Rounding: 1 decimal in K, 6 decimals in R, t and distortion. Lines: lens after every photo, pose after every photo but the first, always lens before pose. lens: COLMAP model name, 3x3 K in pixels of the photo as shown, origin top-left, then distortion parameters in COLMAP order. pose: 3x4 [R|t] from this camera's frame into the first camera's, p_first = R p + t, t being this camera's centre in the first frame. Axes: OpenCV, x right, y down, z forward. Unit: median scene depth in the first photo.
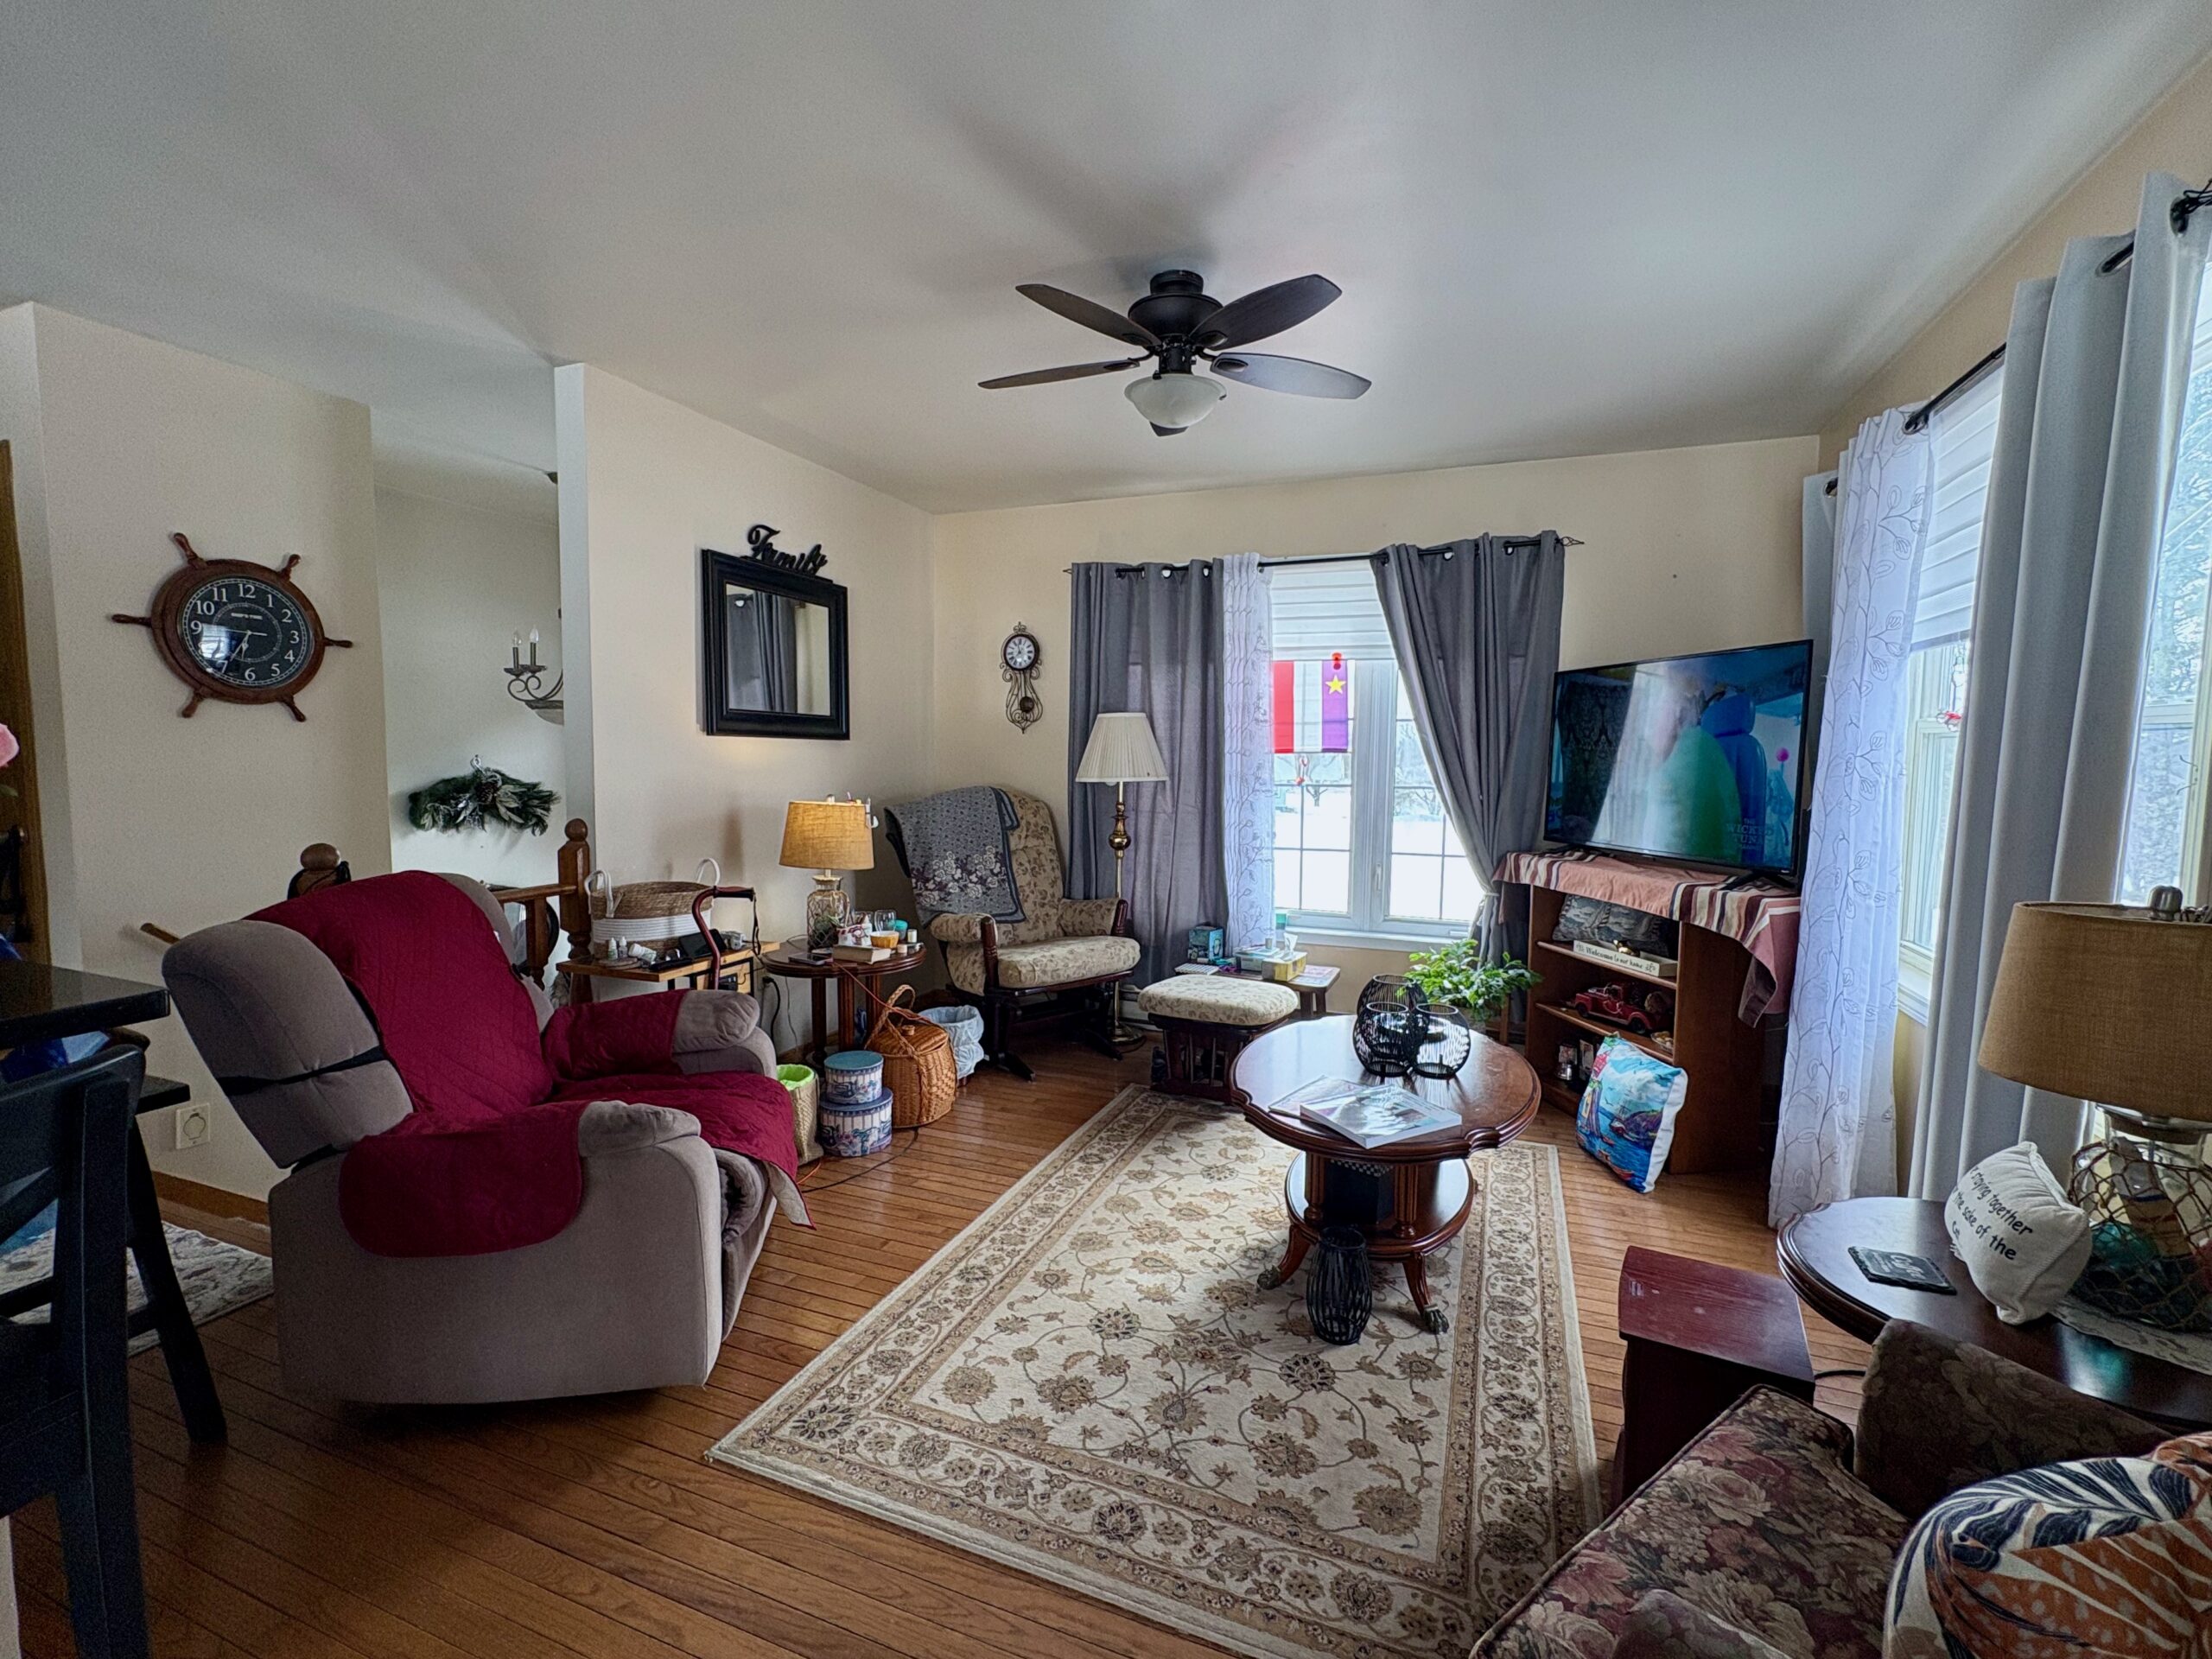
lens RADIAL K [[983.2, 0, 1097.7], [0, 983.2, 825.3], [0, 0, 1]] dist [0.000596, 0.000942]
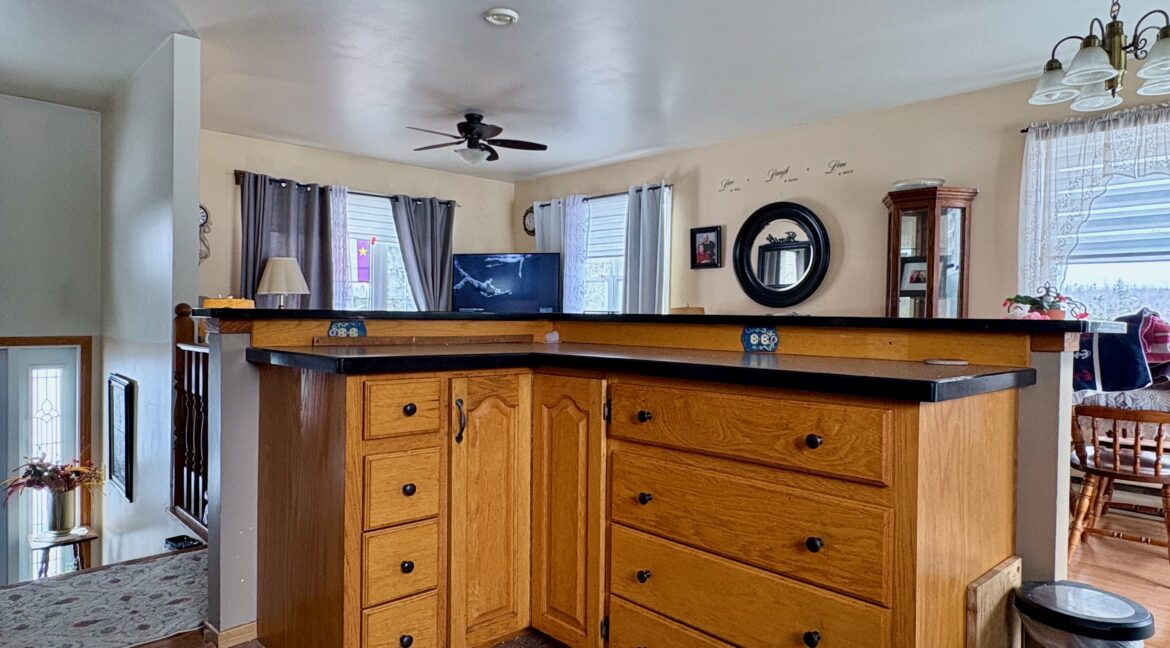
lens RADIAL K [[713.0, 0, 585.5], [0, 713.0, 319.7], [0, 0, 1]] dist [0.014872, -0.000329]
pose [[0.415080, -0.012204, 0.909703, -1.114465], [0.059134, 0.998158, -0.013591, 0.064555], [-0.907861, 0.059435, 0.415037, -0.092438]]
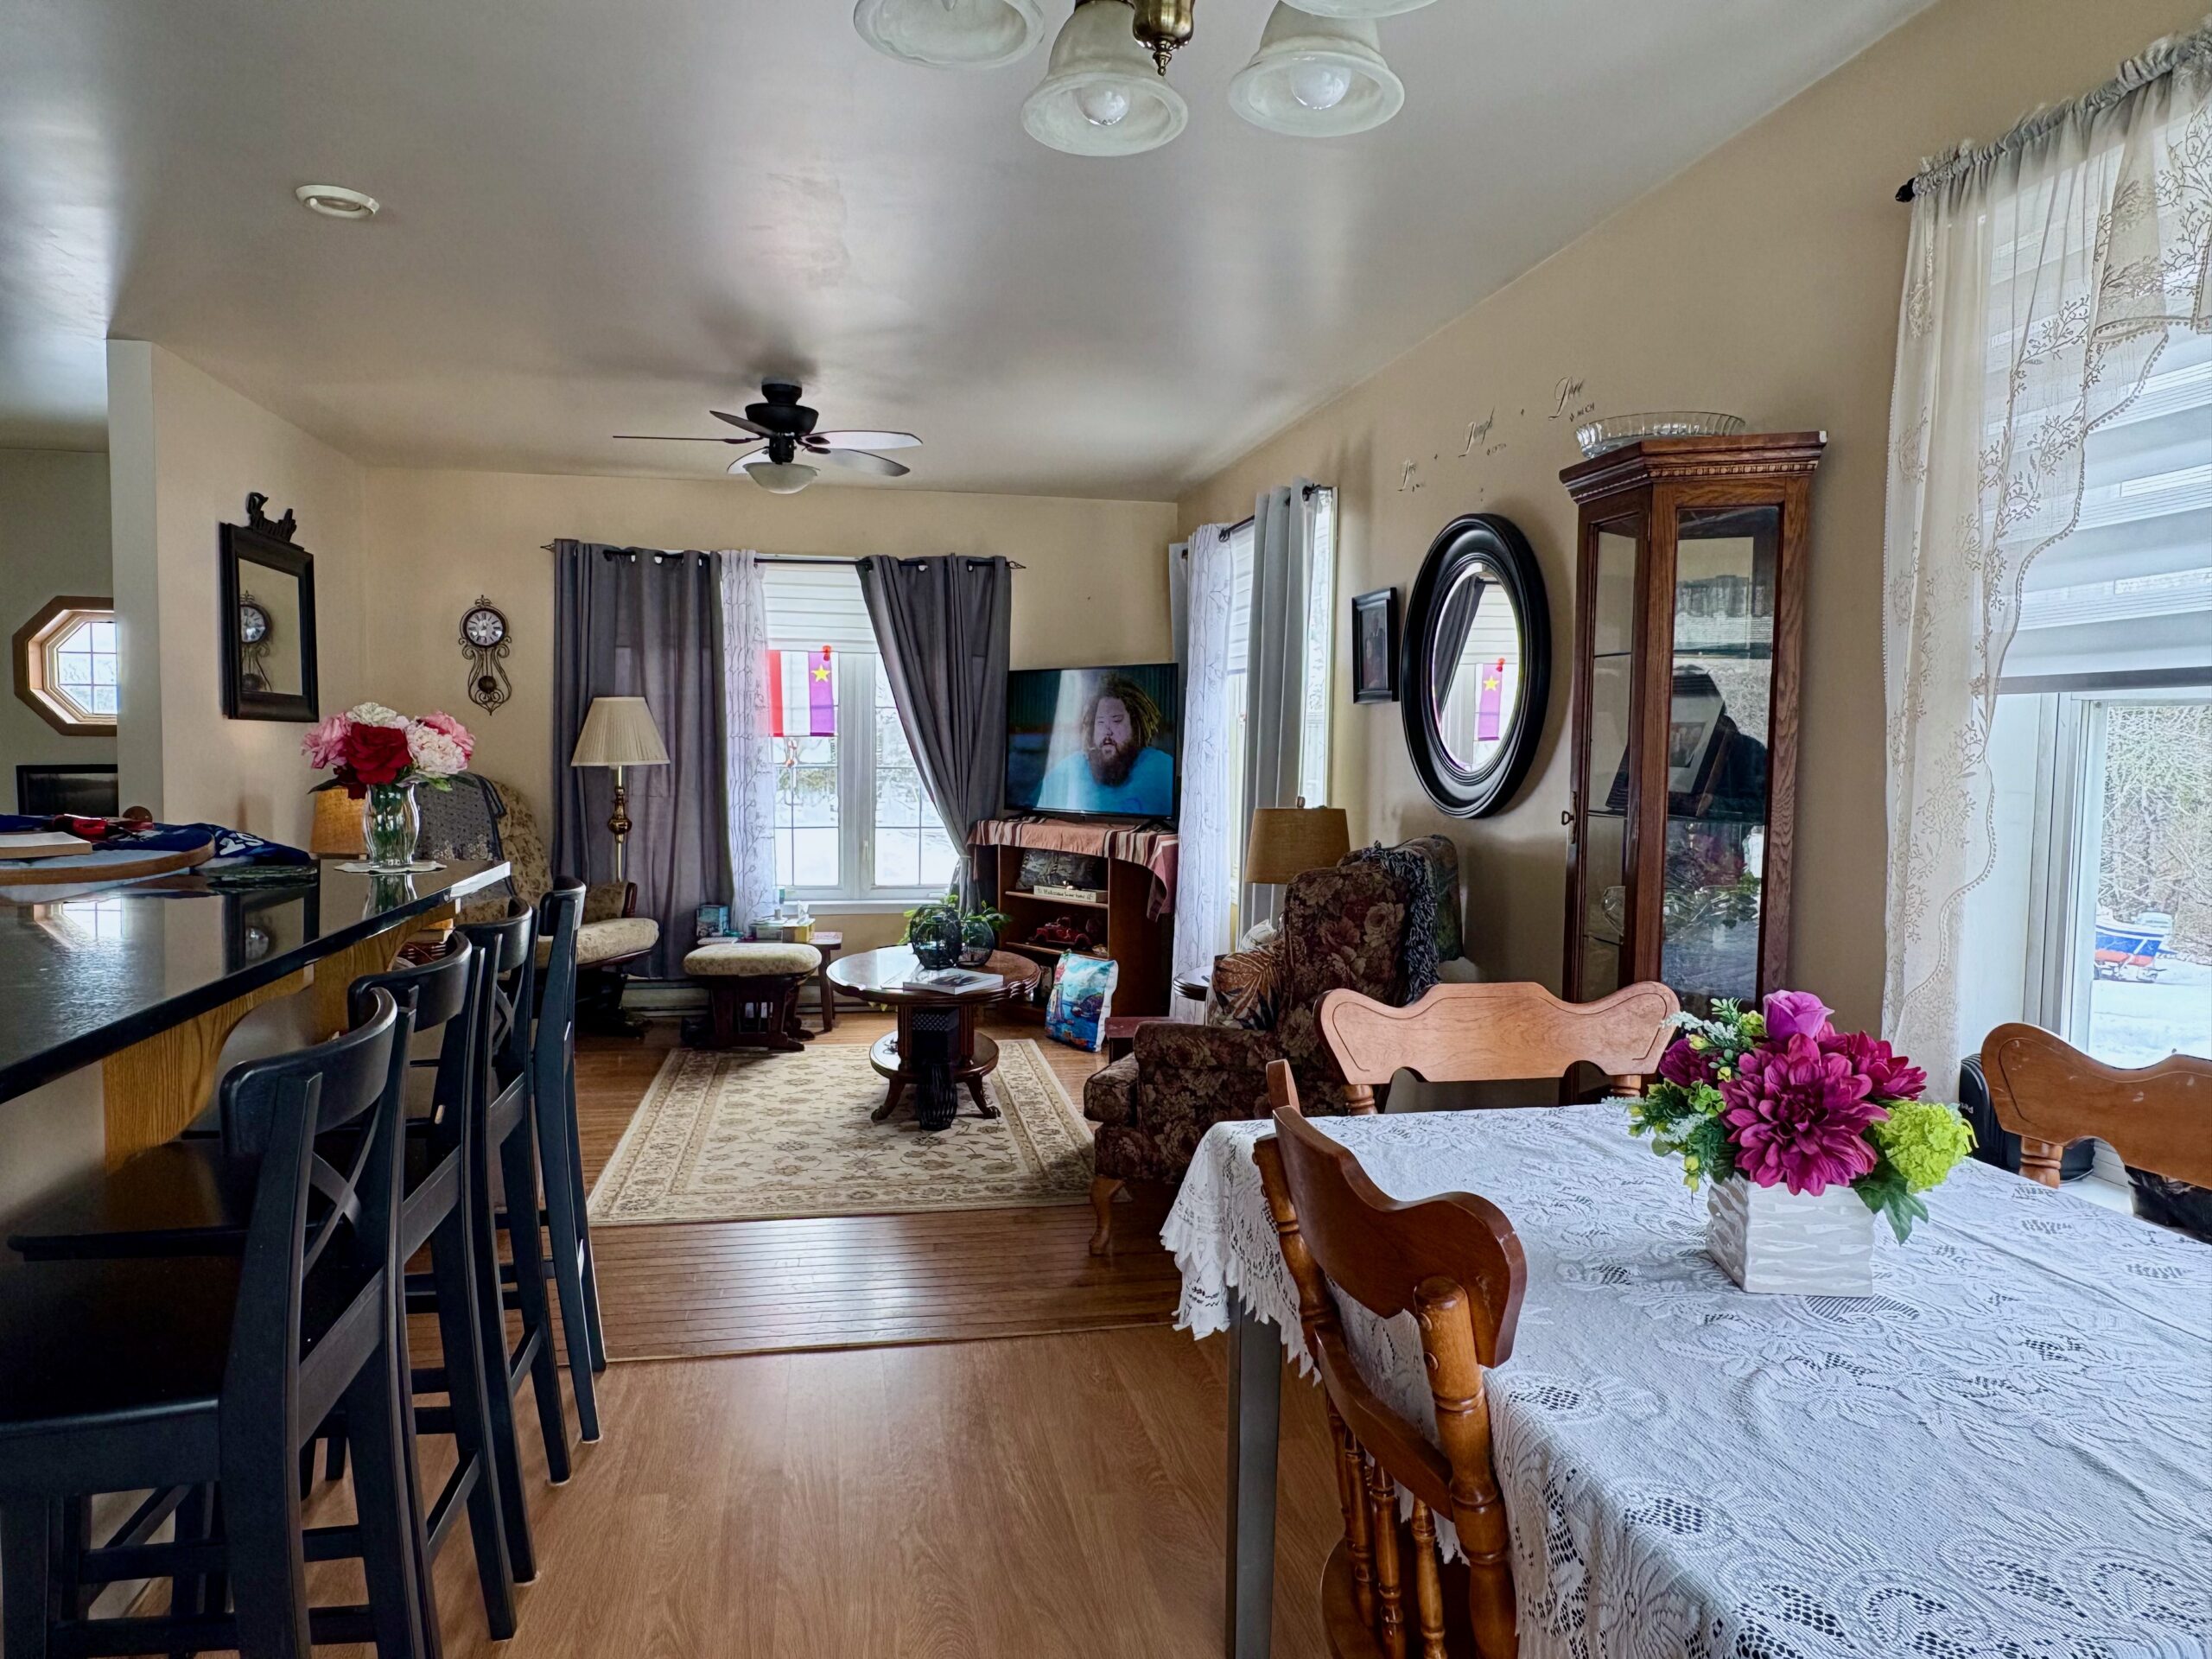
lens RADIAL K [[1451.0, 0, 1103.3], [0, 1451.0, 831.5], [0, 0, 1]] dist [0.007581, -0.001828]
pose [[0.842115, -0.035785, 0.538109, -0.411580], [0.038440, 0.999241, 0.006294, 0.036921], [-0.537926, 0.015385, 0.842852, -0.578369]]
